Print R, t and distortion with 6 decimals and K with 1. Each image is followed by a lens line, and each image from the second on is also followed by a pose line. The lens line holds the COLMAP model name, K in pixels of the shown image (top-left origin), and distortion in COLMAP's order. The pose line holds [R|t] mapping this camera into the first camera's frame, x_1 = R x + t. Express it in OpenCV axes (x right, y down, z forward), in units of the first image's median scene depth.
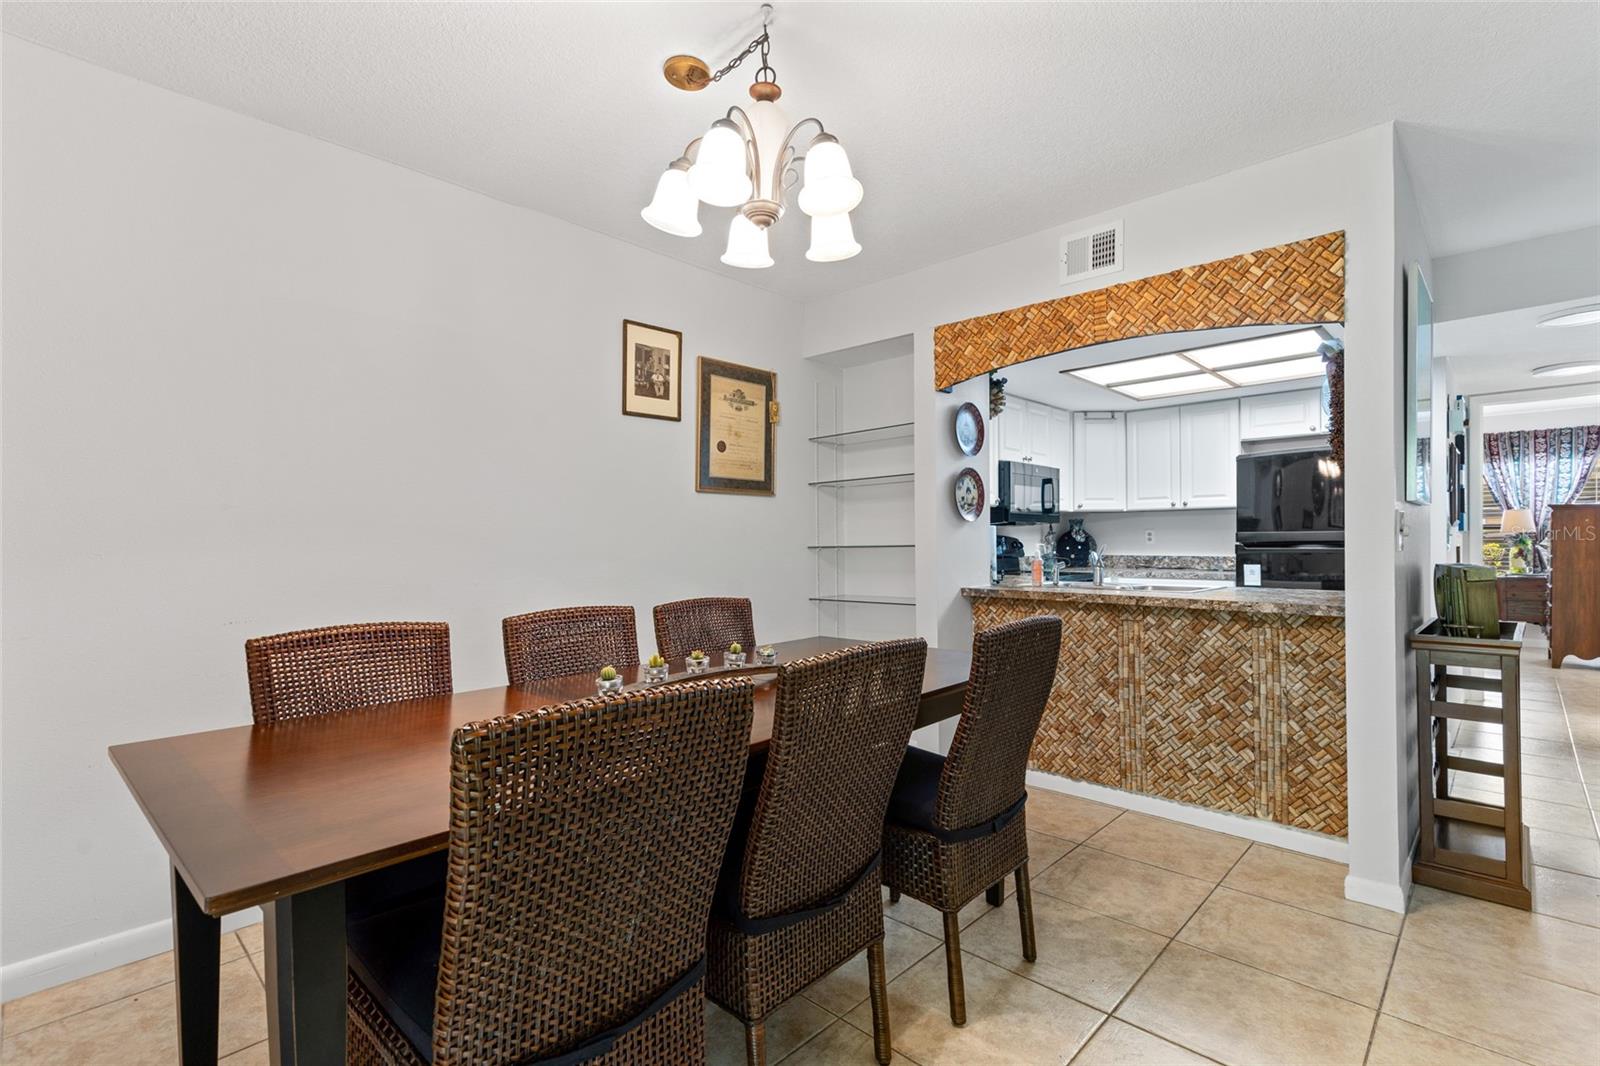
lens RADIAL K [[731.9, 0, 804.5], [0, 731.9, 542.1], [0, 0, 1]] dist [0.001607, 0.001737]
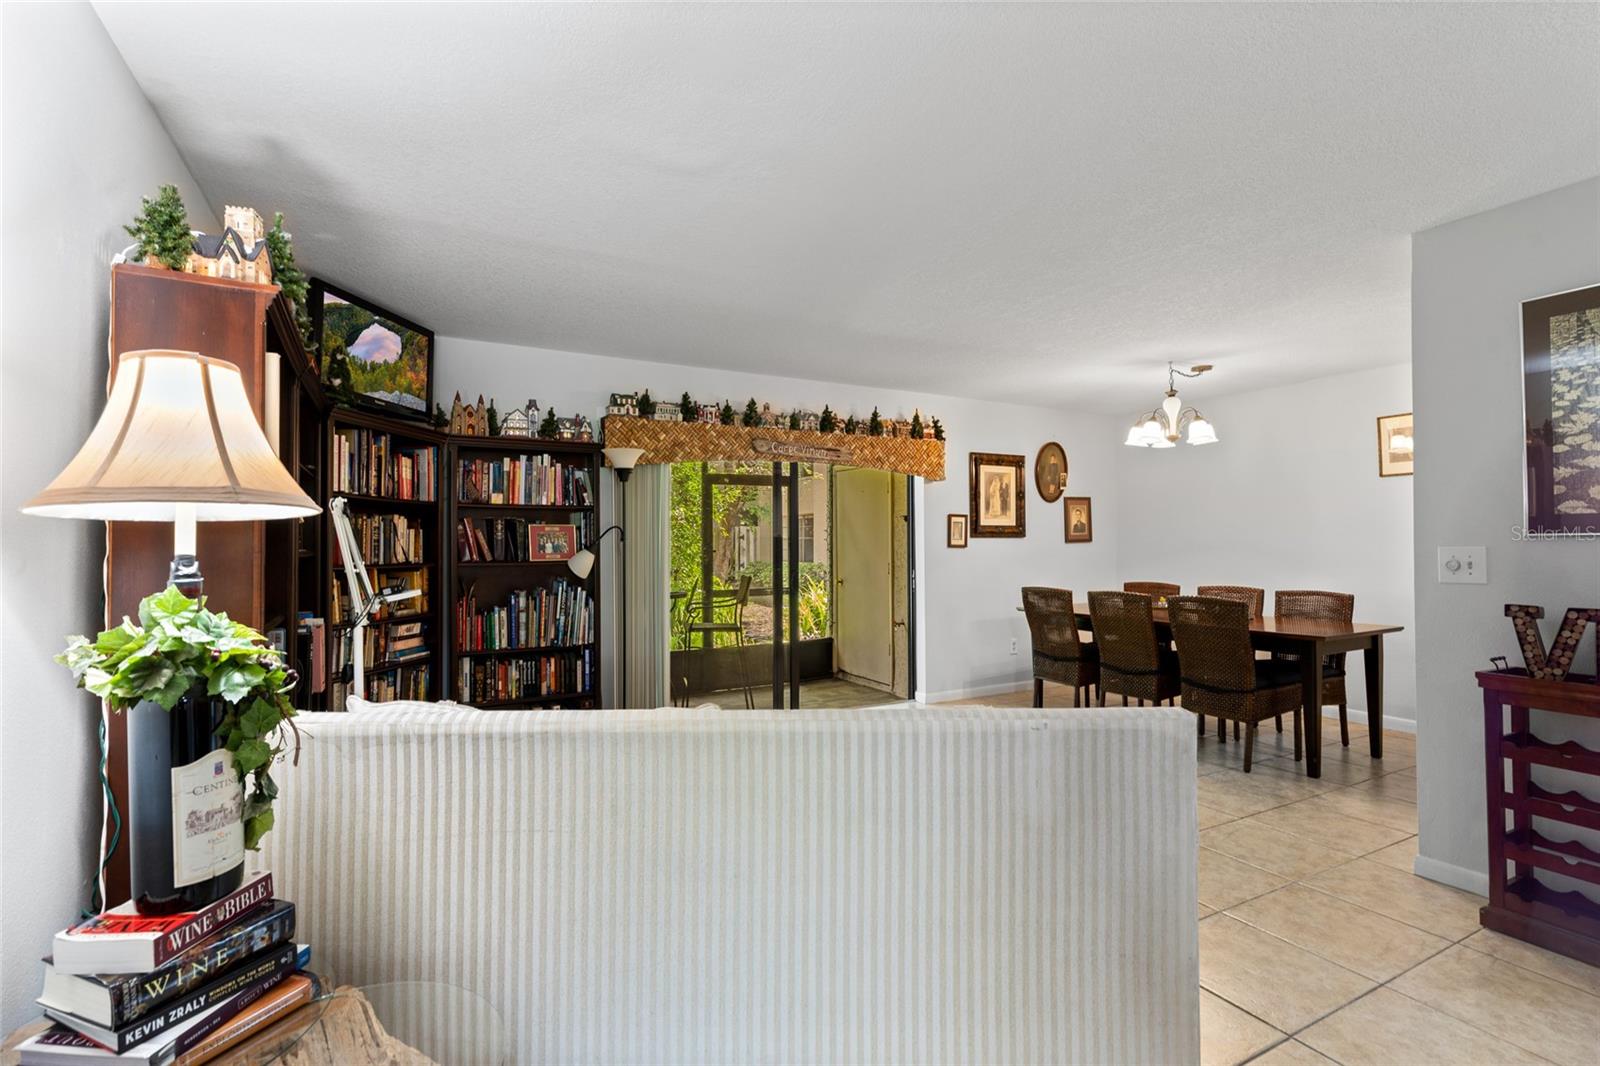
lens RADIAL K [[731.9, 0, 792.0], [0, 731.9, 537.9], [0, 0, 1]] dist [0.001607, 0.001737]
pose [[-0.301722, -0.001561, -0.953395, 1.502353], [0.002641, 0.999993, -0.002473, -0.038802], [0.953392, -0.003264, -0.301716, 0.243776]]
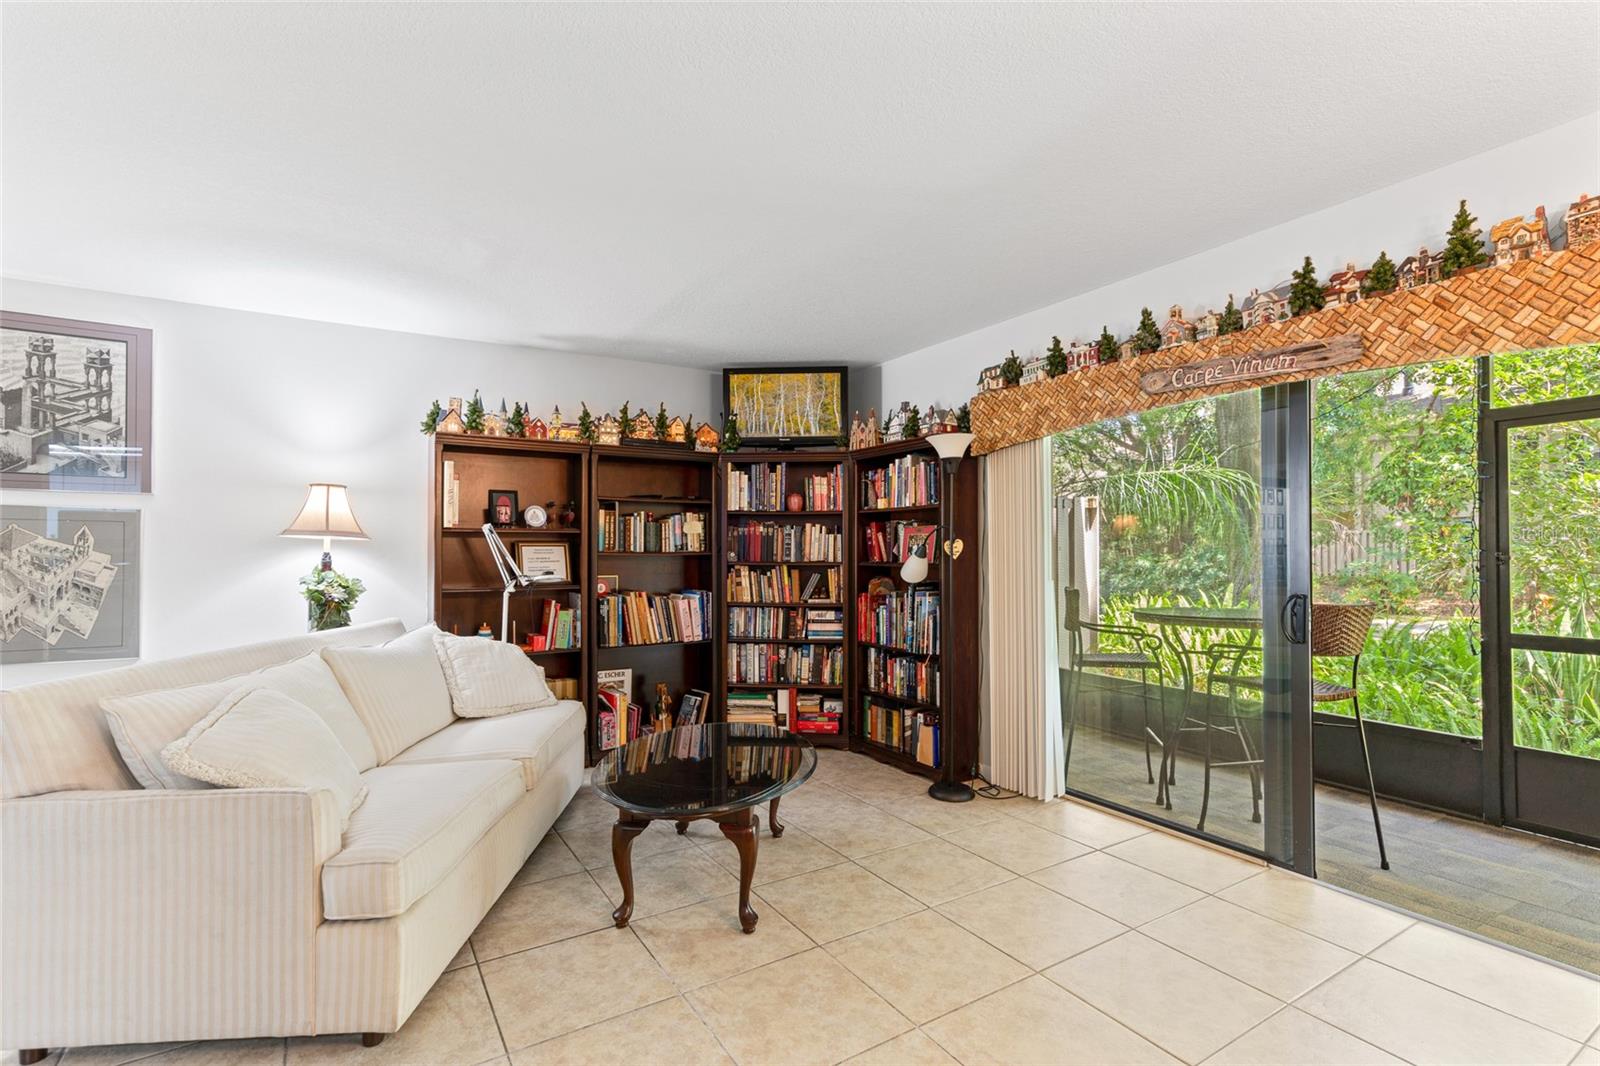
lens RADIAL K [[731.9, 0, 798.7], [0, 731.9, 538.7], [0, 0, 1]] dist [0.001607, 0.001737]
pose [[-0.971593, 0.011984, 0.236356, 0.364100], [0.008537, 0.999842, -0.015598, -0.027237], [-0.236506, -0.013137, -0.971541, 0.694657]]
